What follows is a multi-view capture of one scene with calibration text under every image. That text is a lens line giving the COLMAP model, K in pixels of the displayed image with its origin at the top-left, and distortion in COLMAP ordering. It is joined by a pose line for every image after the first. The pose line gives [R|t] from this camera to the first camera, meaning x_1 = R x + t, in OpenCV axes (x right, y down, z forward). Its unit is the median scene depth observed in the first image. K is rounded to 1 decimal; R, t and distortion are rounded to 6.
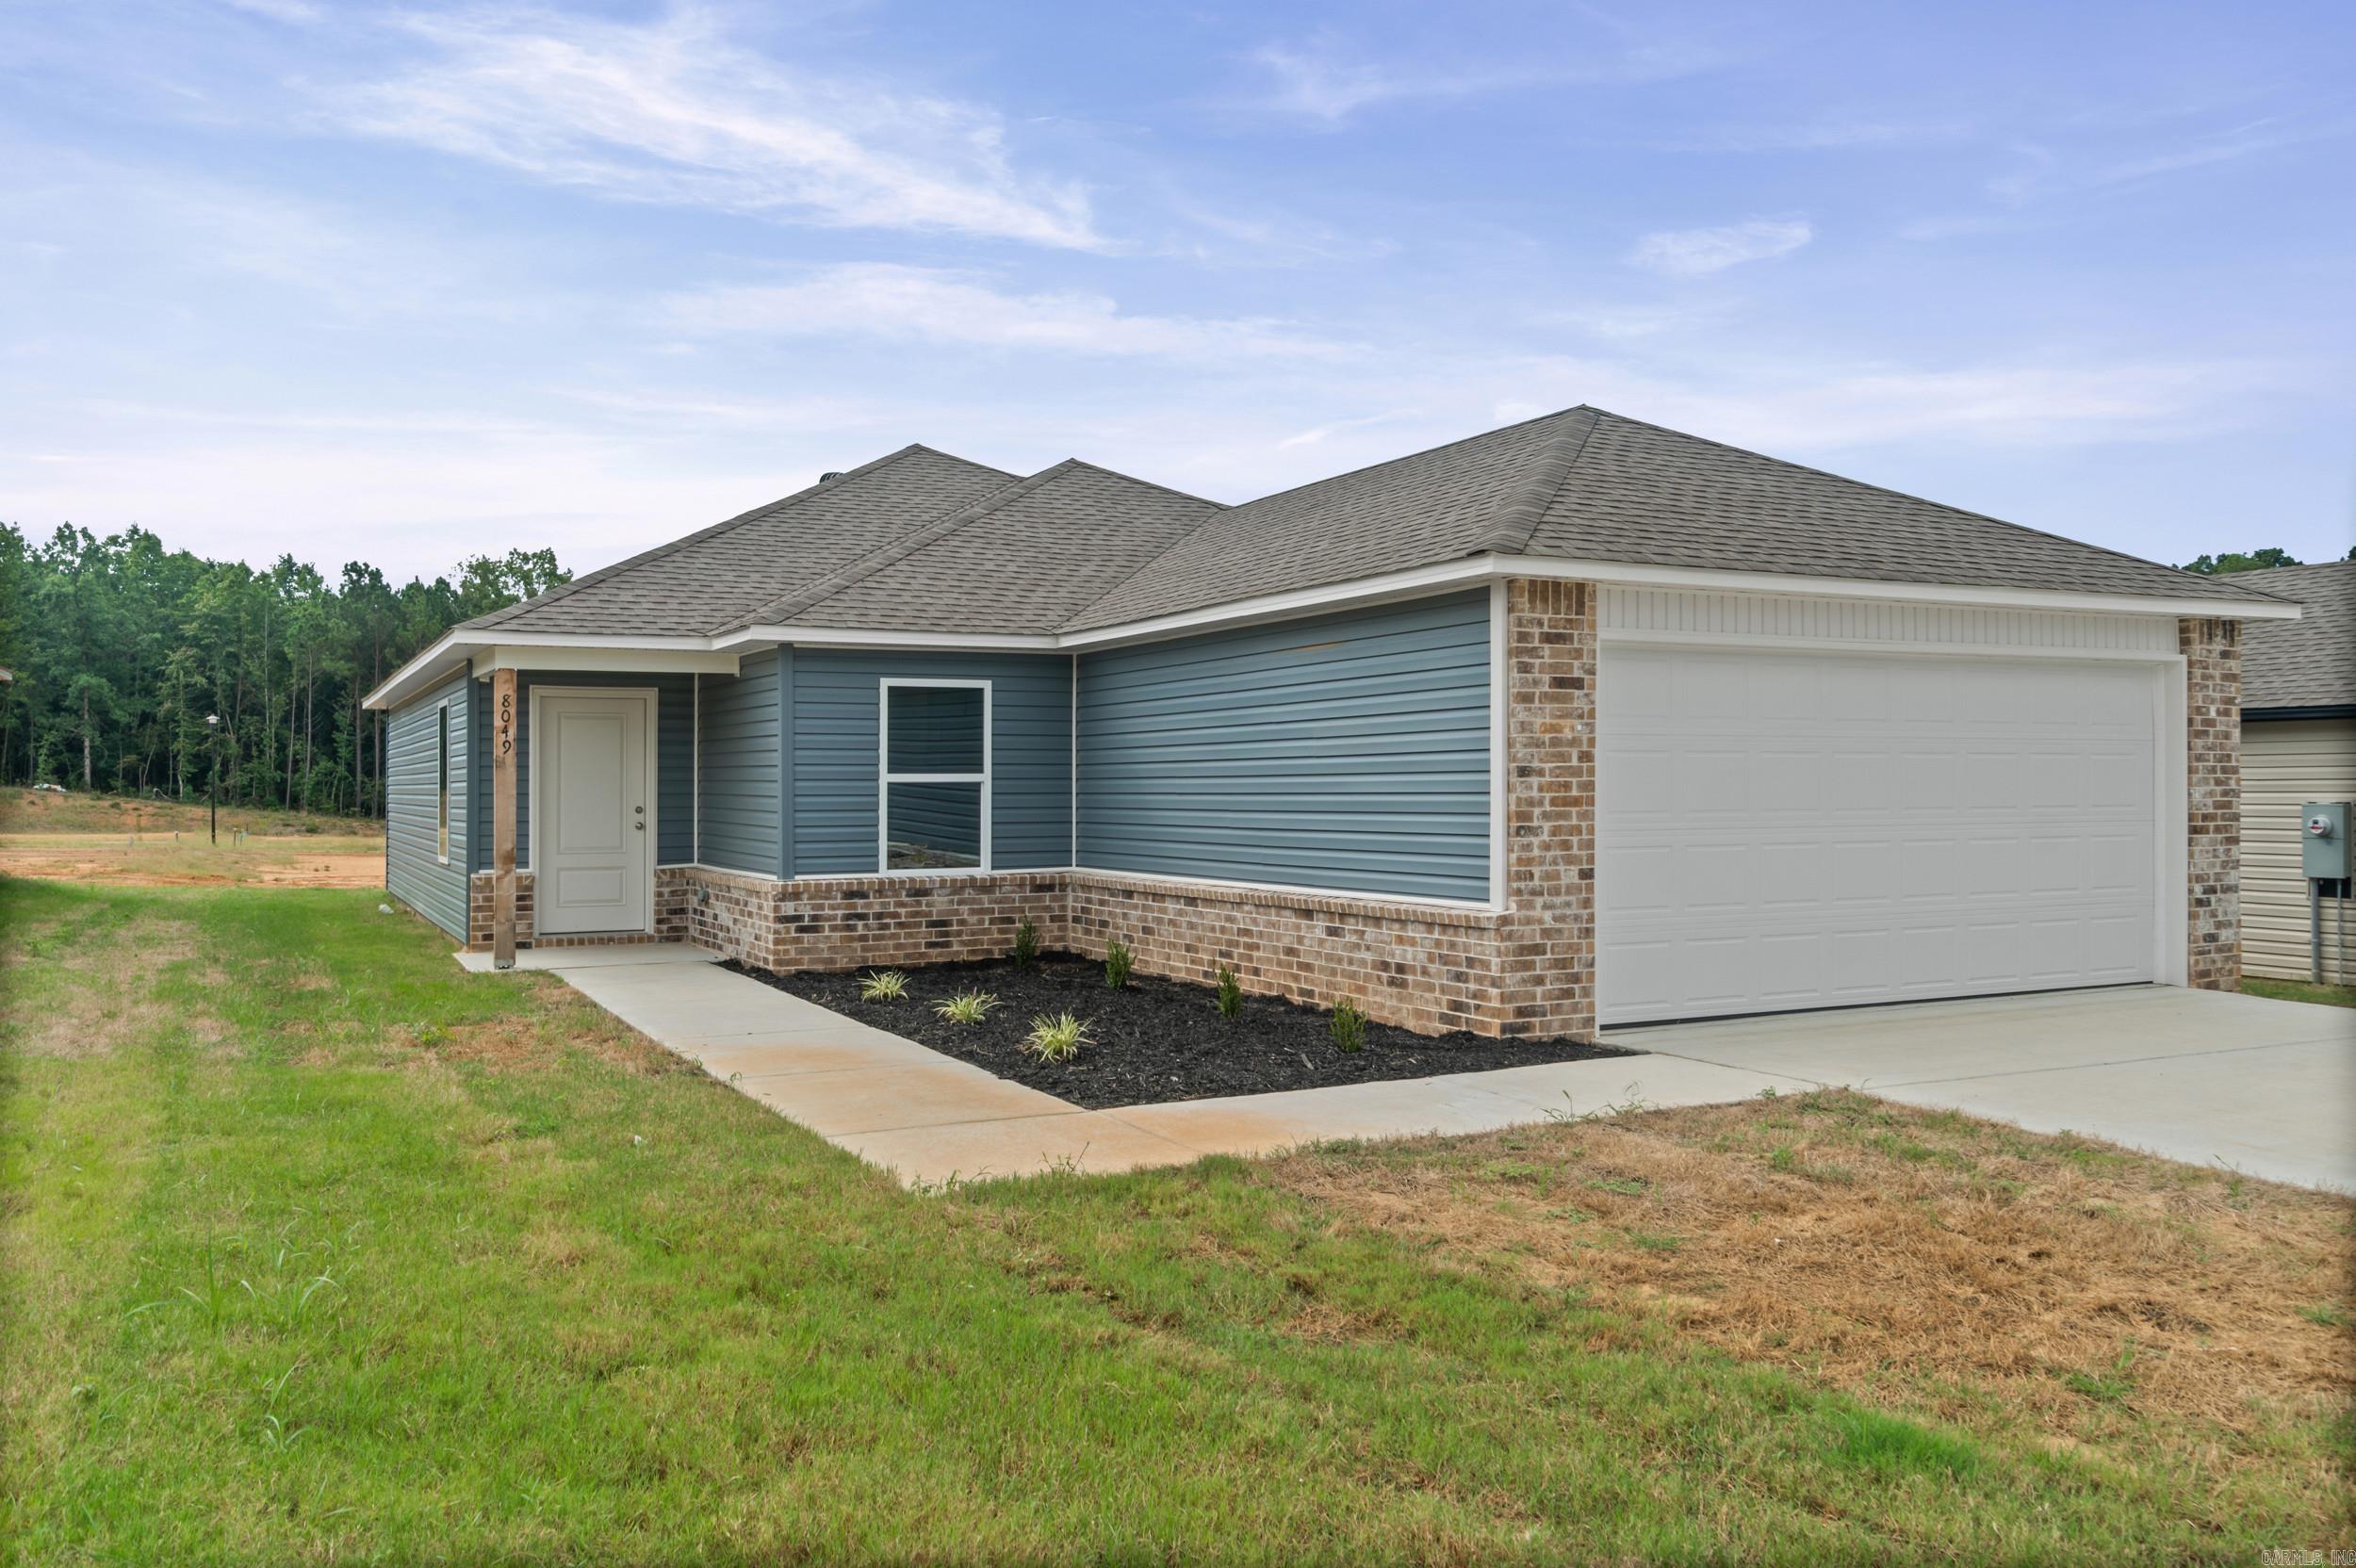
lens RADIAL K [[1782.3, 0, 1117.2], [0, 1782.3, 837.9], [0, 0, 1]] dist [-0.005629, -0.015806]
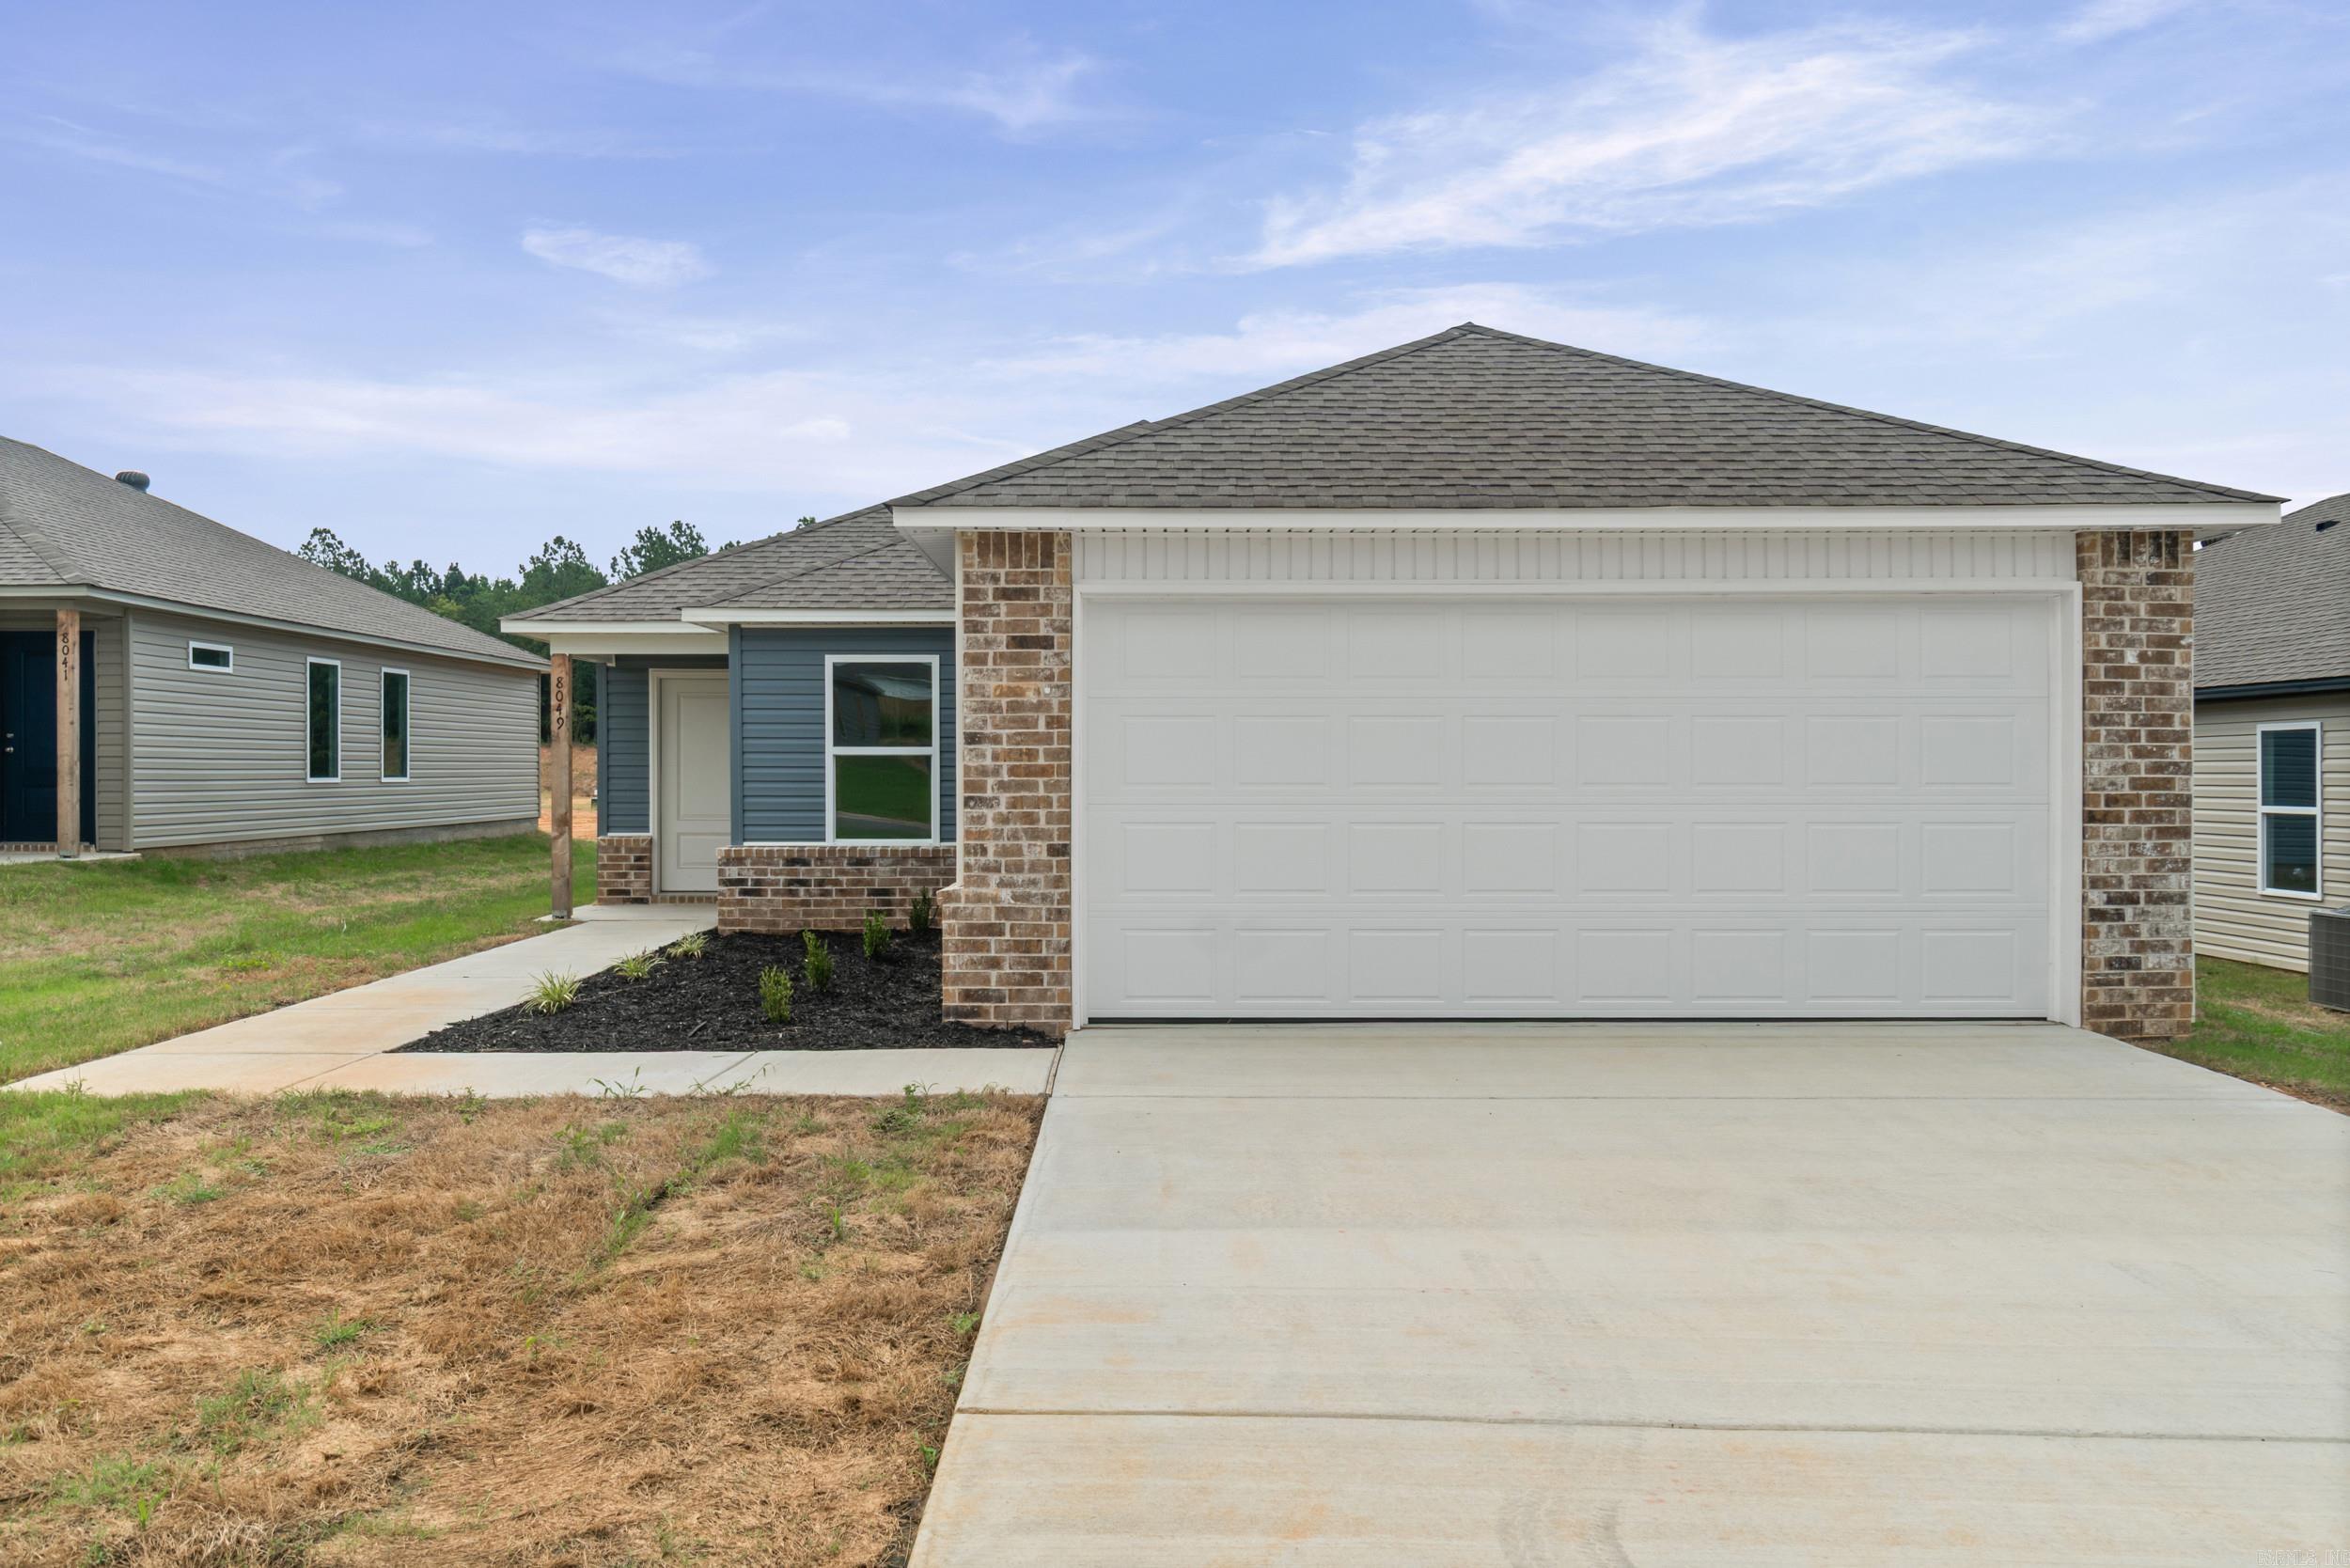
lens RADIAL K [[1777.8, 0, 1078.5], [0, 1777.8, 816.9], [0, 0, 1]] dist [-0.005629, -0.015806]
pose [[0.900597, 0.015468, -0.434381, 0.546542], [-0.016328, 0.999865, 0.001753, 0.001114], [0.434349, 0.005514, 0.900728, 0.148129]]
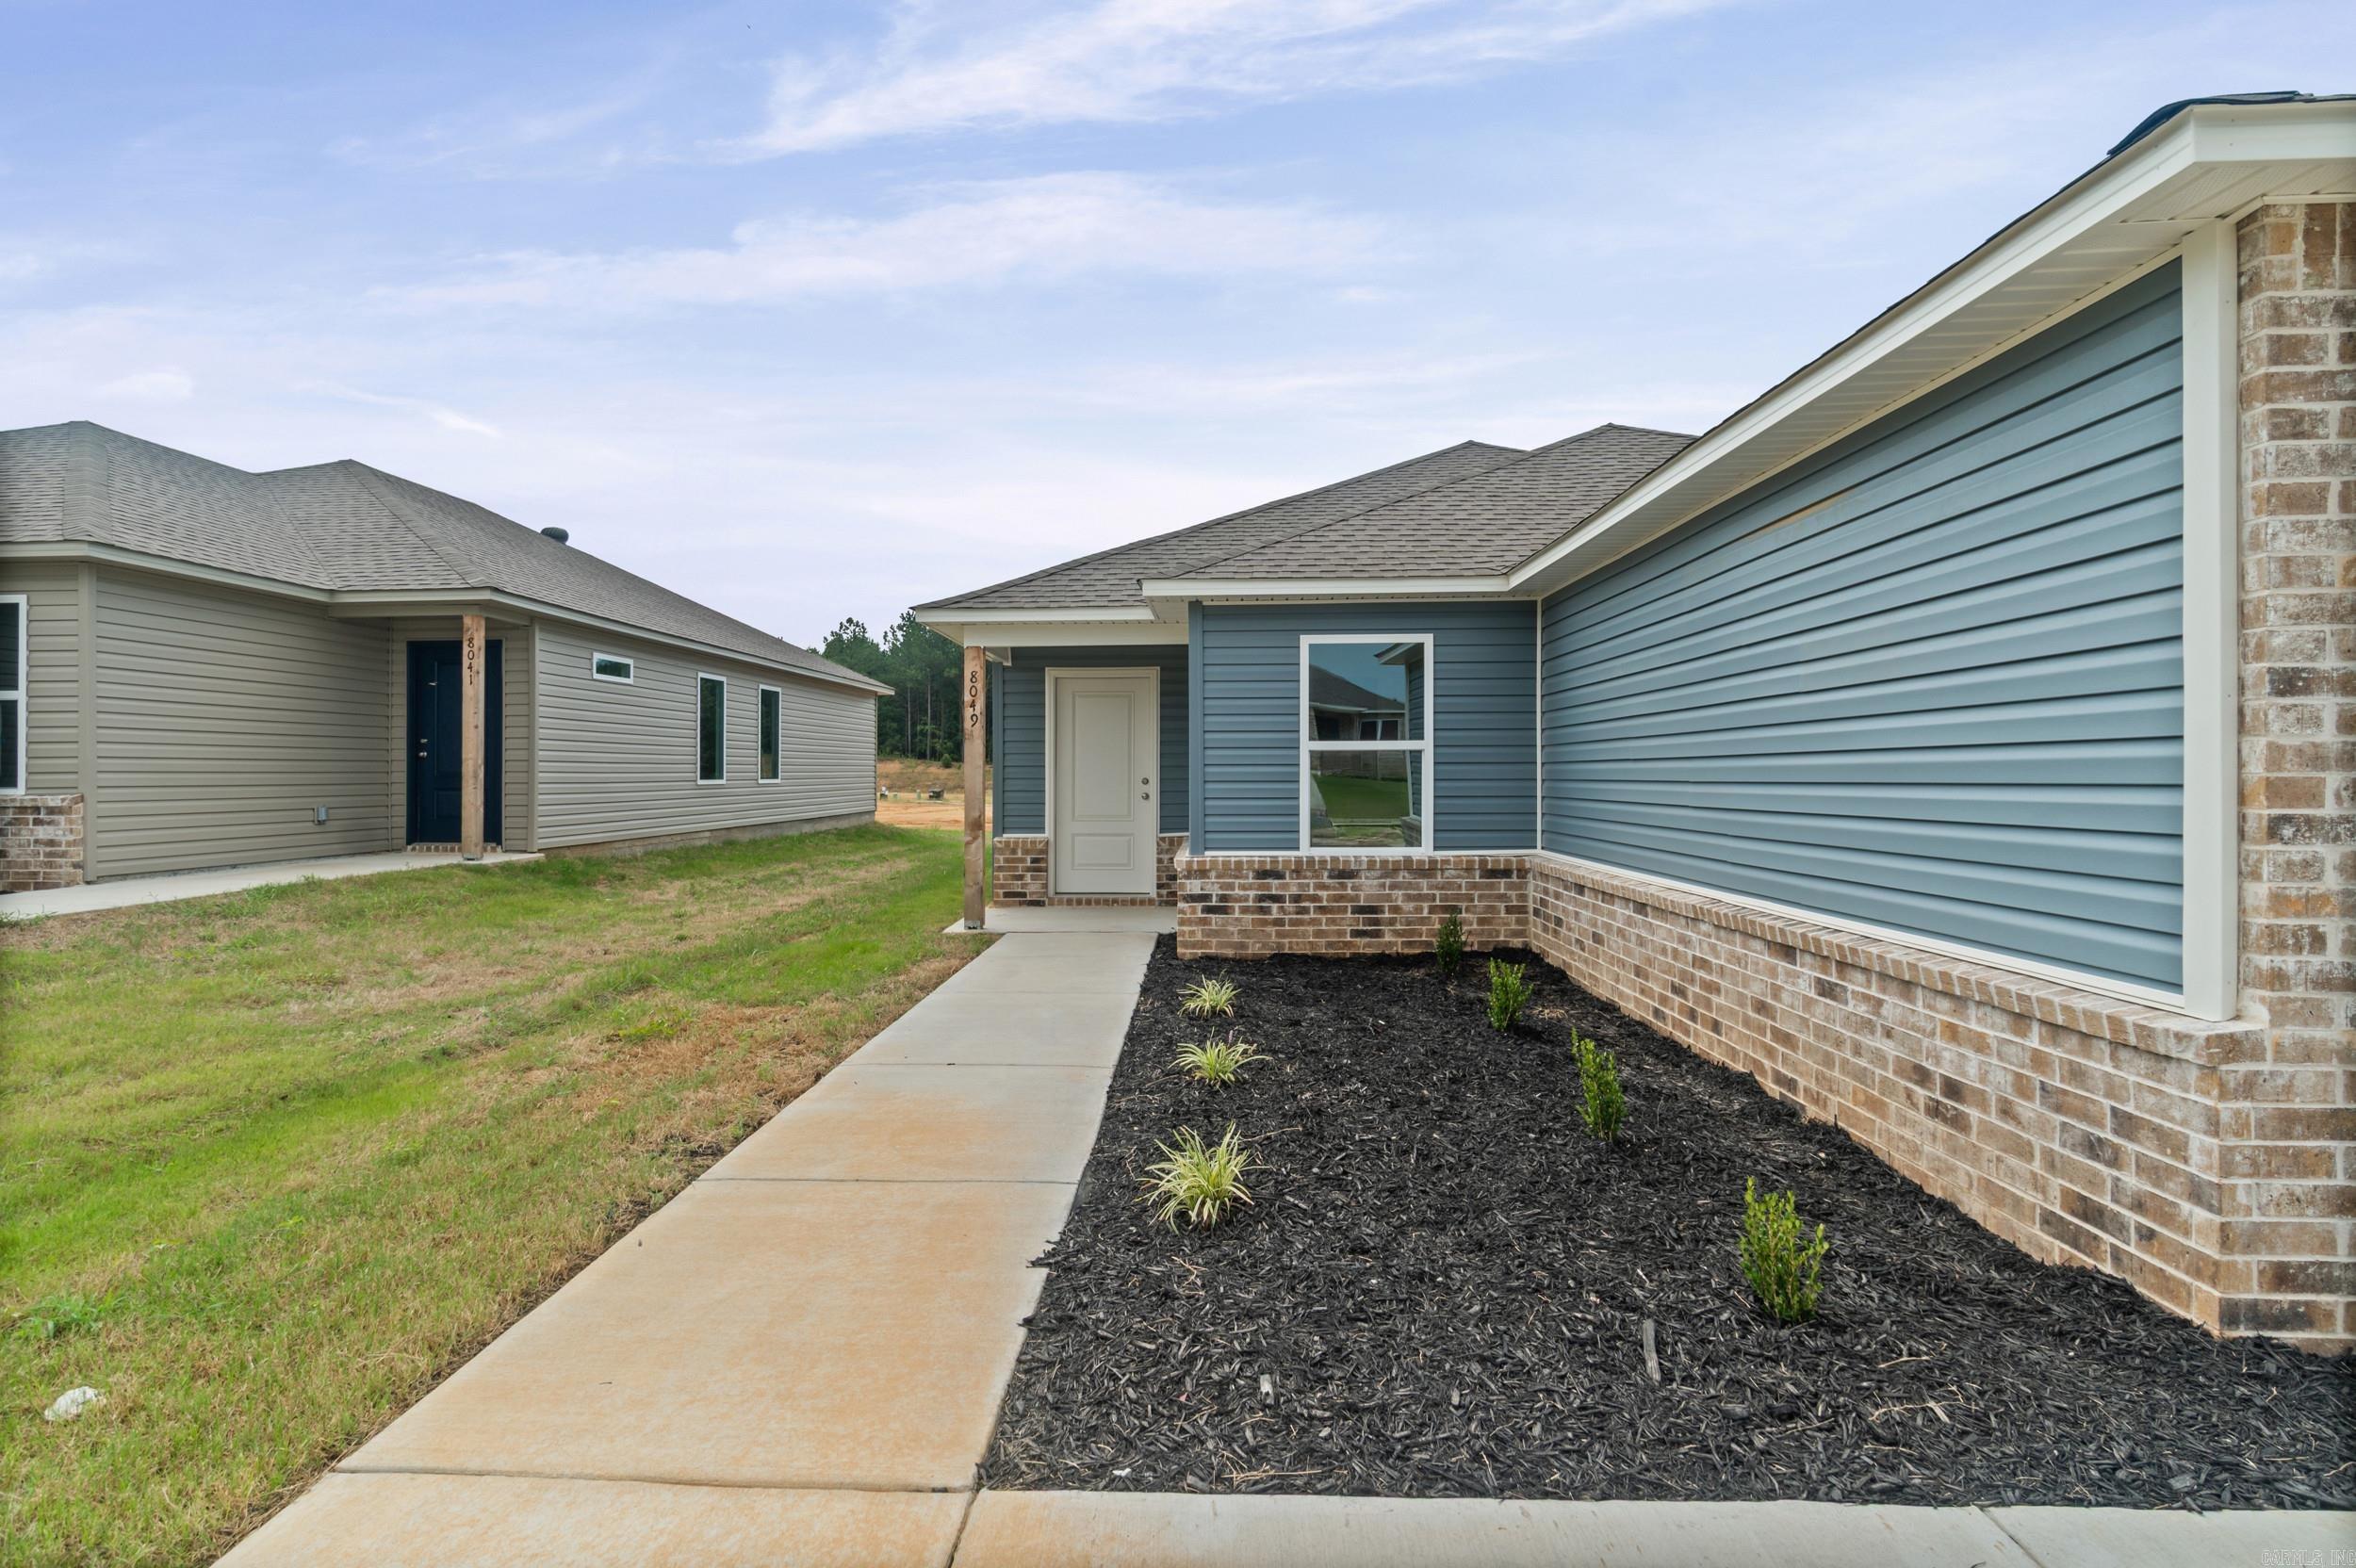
lens RADIAL K [[1200.7, 0, 1127.8], [0, 1200.7, 776.7], [0, 0, 1]] dist [-0.005926, 0.001334]
pose [[0.875268, 0.001620, -0.483636, 0.102509], [-0.013024, 0.999711, -0.020222, -0.005365], [0.483463, 0.023998, 0.875036, 0.508190]]
